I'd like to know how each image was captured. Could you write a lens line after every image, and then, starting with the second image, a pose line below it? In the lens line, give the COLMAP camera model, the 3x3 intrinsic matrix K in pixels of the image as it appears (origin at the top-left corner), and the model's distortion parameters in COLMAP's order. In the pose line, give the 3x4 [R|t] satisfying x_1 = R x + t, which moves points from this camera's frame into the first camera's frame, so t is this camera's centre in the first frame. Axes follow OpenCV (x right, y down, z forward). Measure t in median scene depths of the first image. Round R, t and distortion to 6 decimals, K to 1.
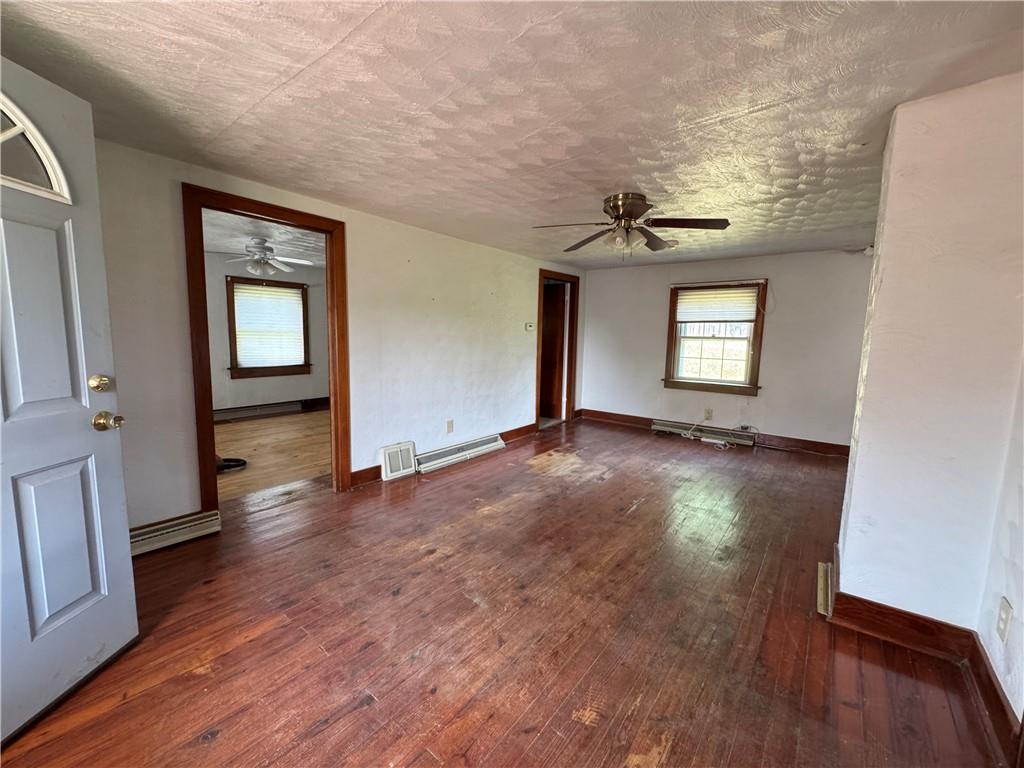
lens RADIAL K [[414.2, 0, 513.9], [0, 414.2, 382.3], [0, 0, 1]] dist [-0.000457, 0.000025]
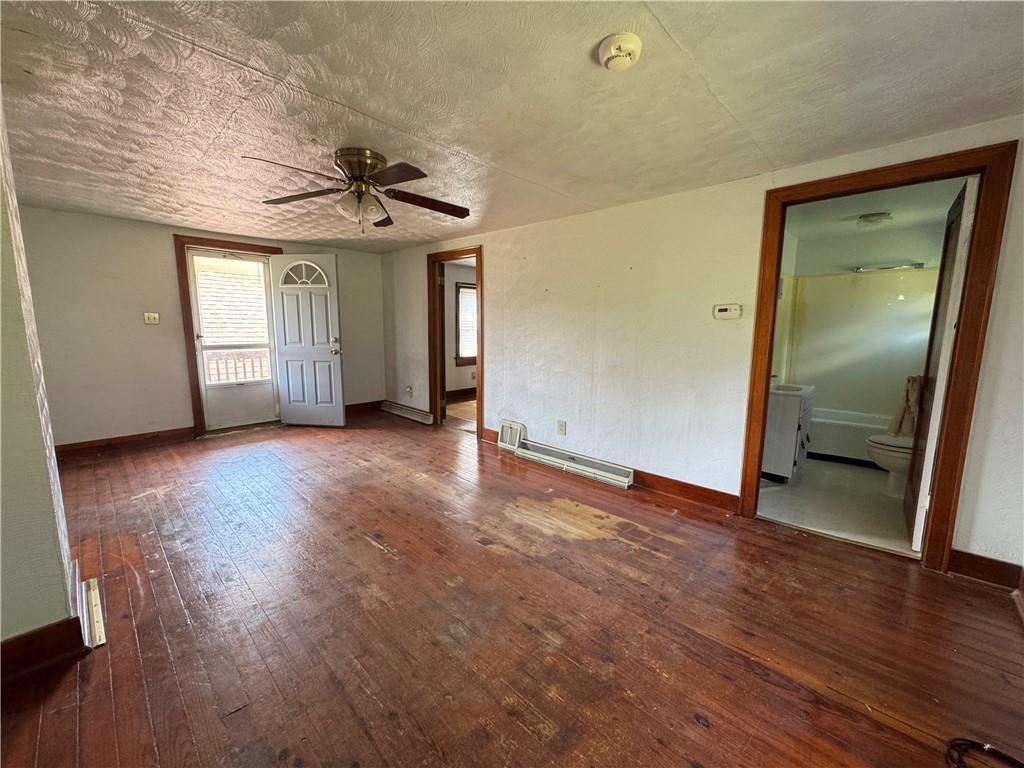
lens RADIAL K [[414.2, 0, 513.9], [0, 414.2, 382.3], [0, 0, 1]] dist [-0.000457, 0.000025]
pose [[-0.099135, 0.120765, -0.987719, 0.813212], [-0.125908, 0.983108, 0.132838, -0.107680], [0.987076, 0.137530, -0.082255, 1.044234]]
